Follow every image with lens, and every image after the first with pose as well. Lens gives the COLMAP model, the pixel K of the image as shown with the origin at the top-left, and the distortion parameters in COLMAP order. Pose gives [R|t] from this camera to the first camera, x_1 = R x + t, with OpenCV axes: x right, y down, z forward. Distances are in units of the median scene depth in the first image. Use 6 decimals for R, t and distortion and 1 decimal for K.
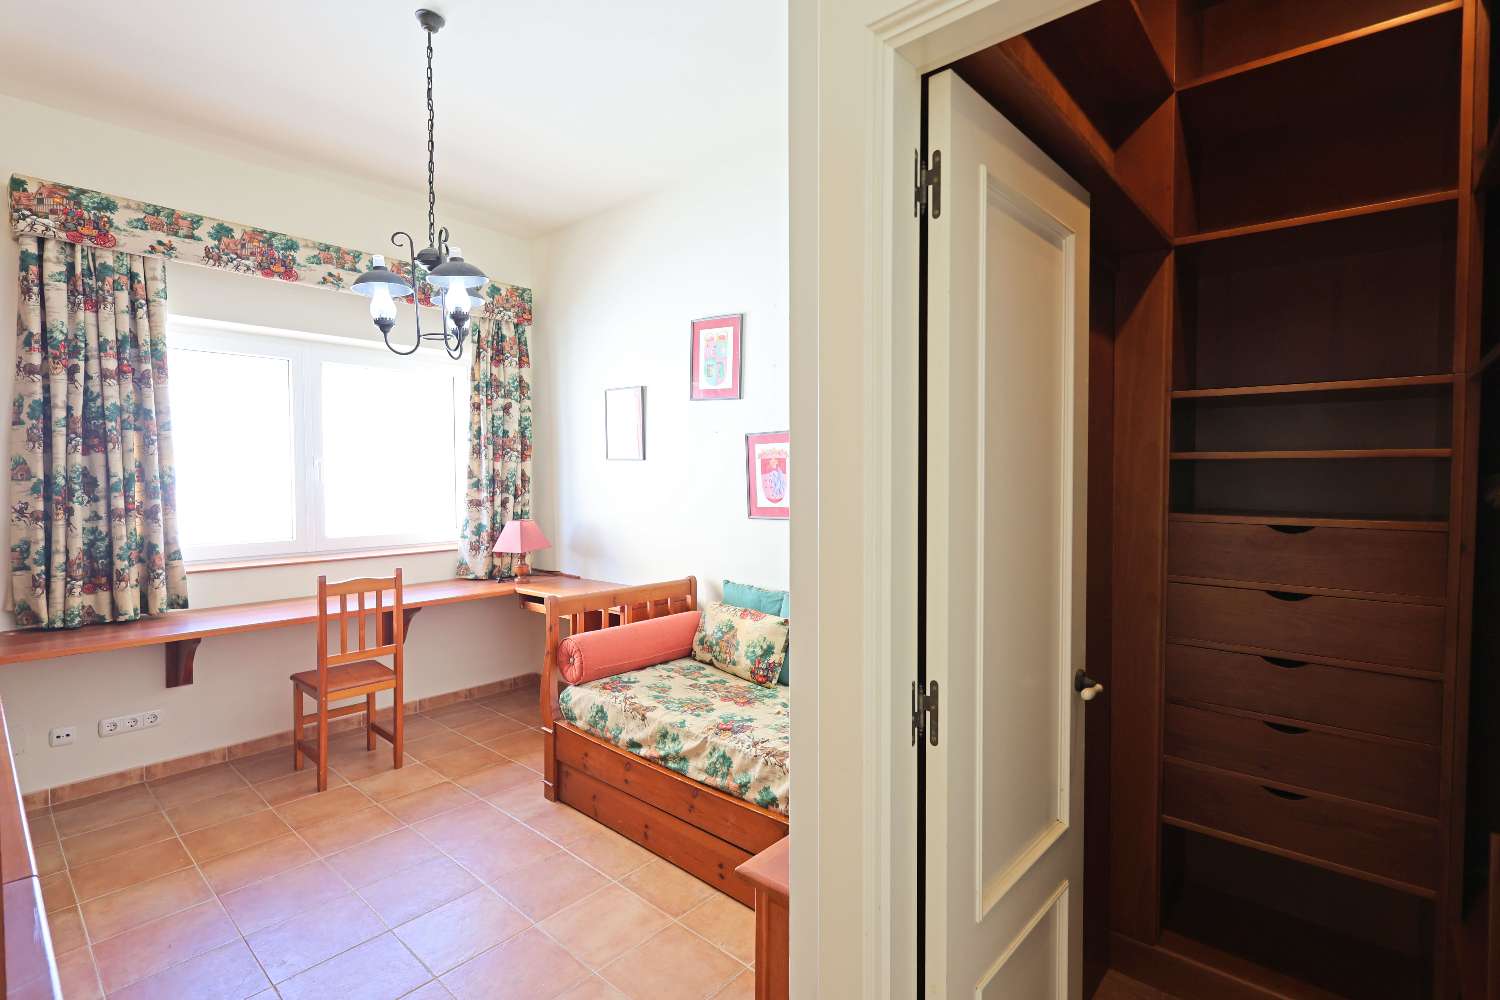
lens RADIAL K [[704.4, 0, 748.3], [0, 704.4, 494.3], [0, 0, 1]] dist [0.001693, 0.000669]
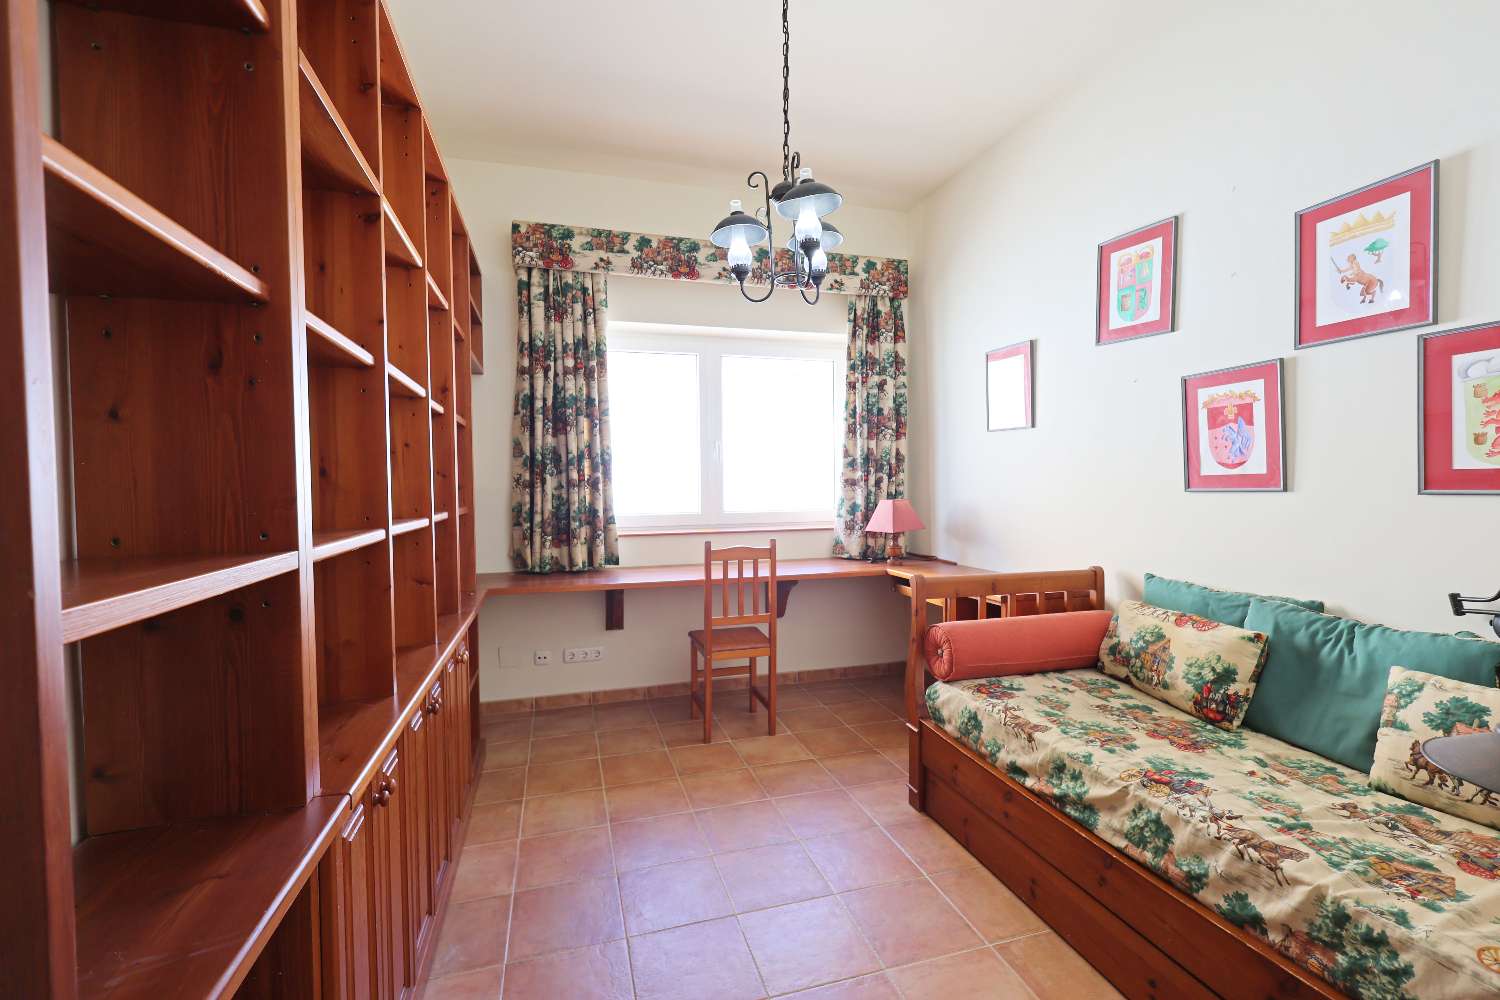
lens RADIAL K [[649.9, 0, 750.0], [0, 649.9, 492.5], [0, 0, 1]] dist [-0.000874, 0.001599]
pose [[0.848460, 0.004087, -0.529244, -0.028353], [-0.009344, 0.999930, -0.007259, 0.047038], [0.529178, 0.011104, 0.848438, 0.193871]]
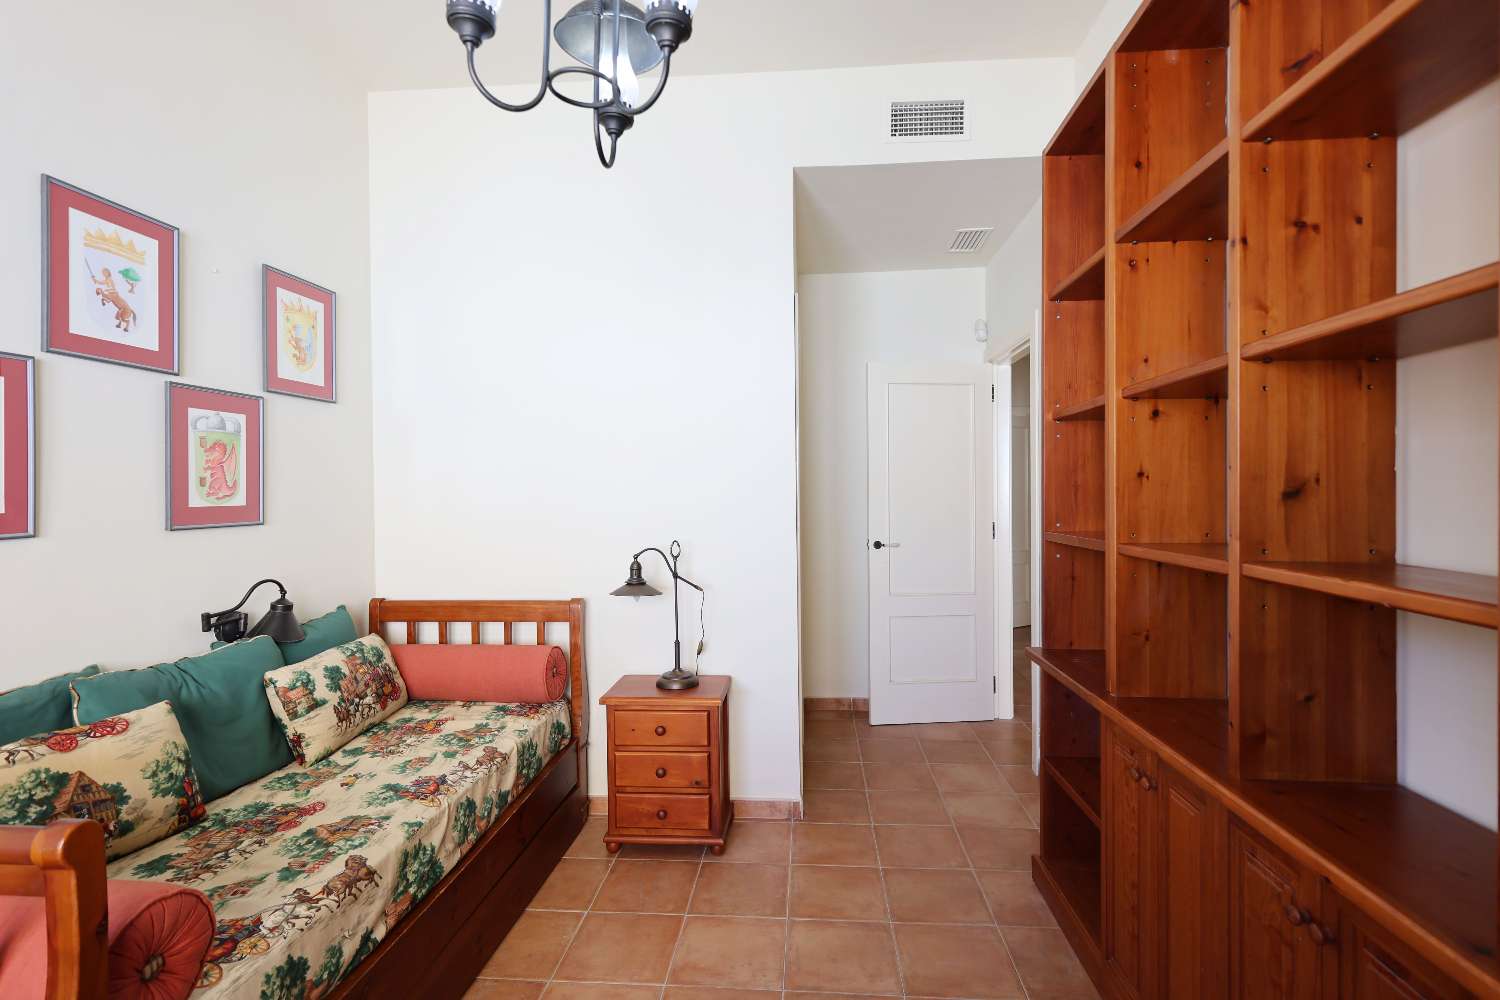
lens RADIAL K [[704.4, 0, 760.3], [0, 704.4, 497.7], [0, 0, 1]] dist [0.001693, 0.000669]
pose [[-0.607703, -0.004230, 0.794153, -0.645883], [0.027406, 0.999278, 0.026295, 0.008794], [-0.793691, 0.037744, -0.607149, 0.897876]]
